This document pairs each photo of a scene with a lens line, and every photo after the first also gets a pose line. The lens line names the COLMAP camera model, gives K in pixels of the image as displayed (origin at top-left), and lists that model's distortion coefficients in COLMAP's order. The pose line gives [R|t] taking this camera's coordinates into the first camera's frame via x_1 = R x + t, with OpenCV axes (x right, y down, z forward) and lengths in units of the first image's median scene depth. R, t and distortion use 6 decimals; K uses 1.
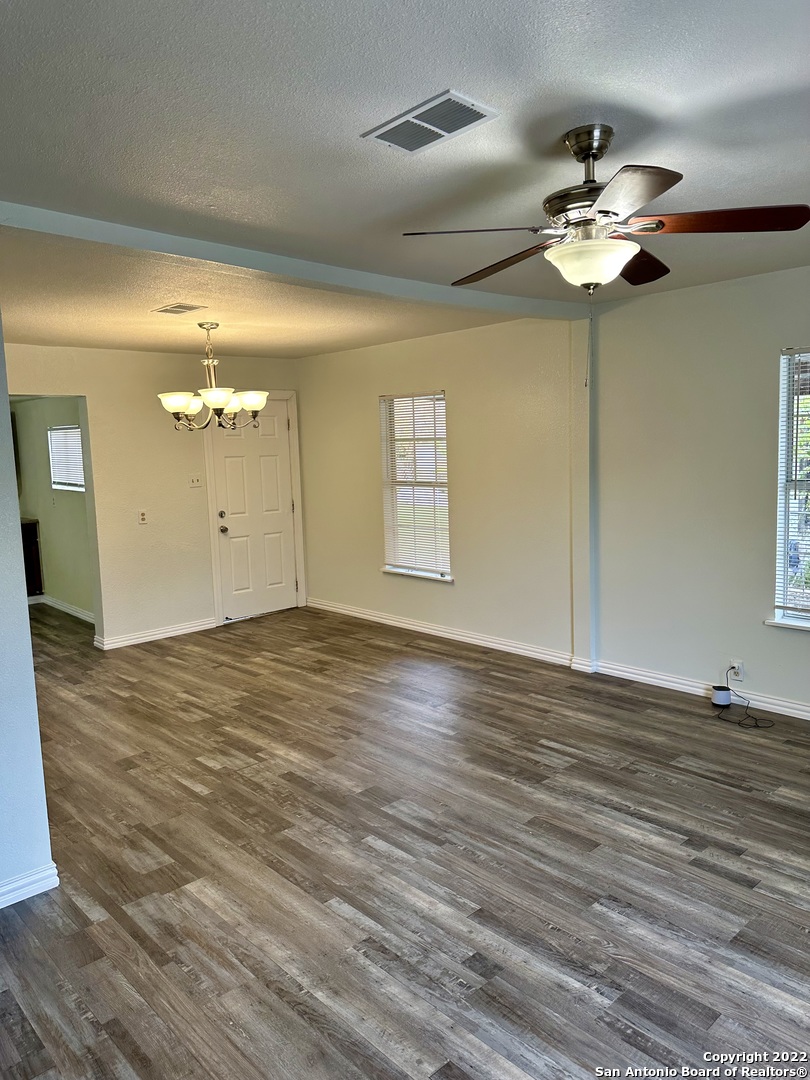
lens RADIAL K [[756.7, 0, 401.1], [0, 756.7, 541.1], [0, 0, 1]] dist [0.185013, -0.367844]
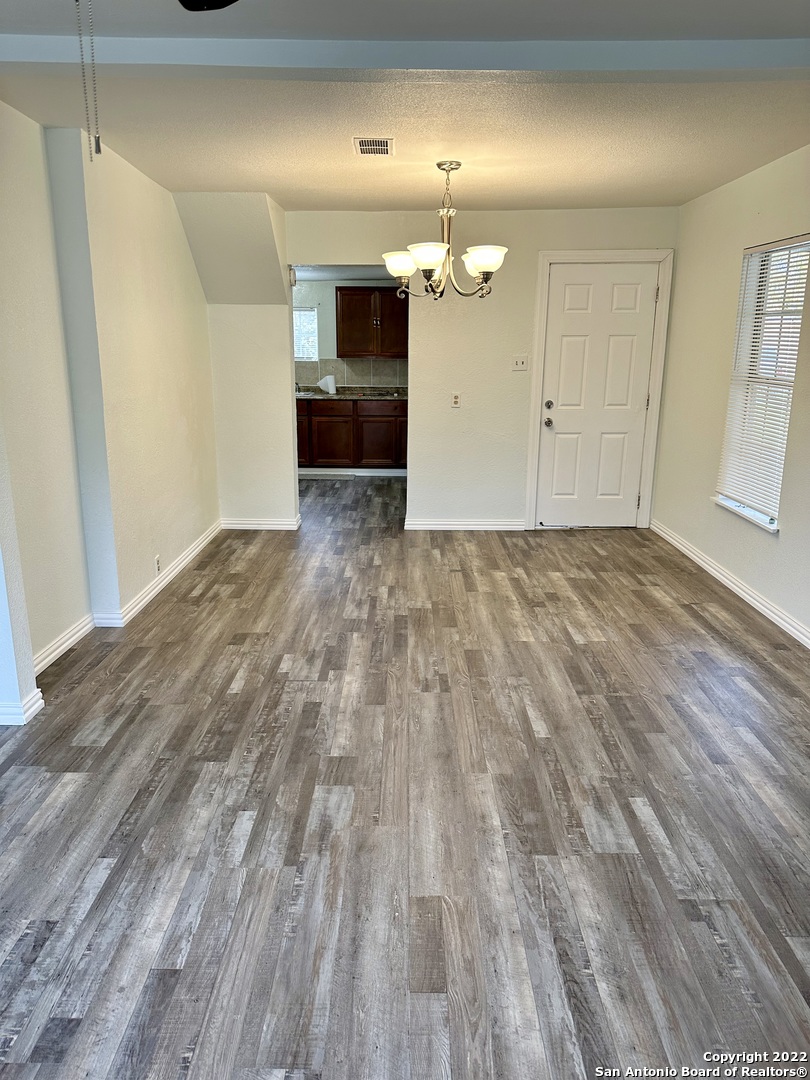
lens RADIAL K [[753.5, 0, 405.0], [0, 753.5, 540.0], [0, 0, 1]] dist [0.104945, -0.138411]
pose [[0.725136, 0.207111, -0.656721, 0.377549], [-0.112485, 0.976514, 0.183762, -0.038100], [0.679356, -0.059381, 0.731402, 0.385880]]
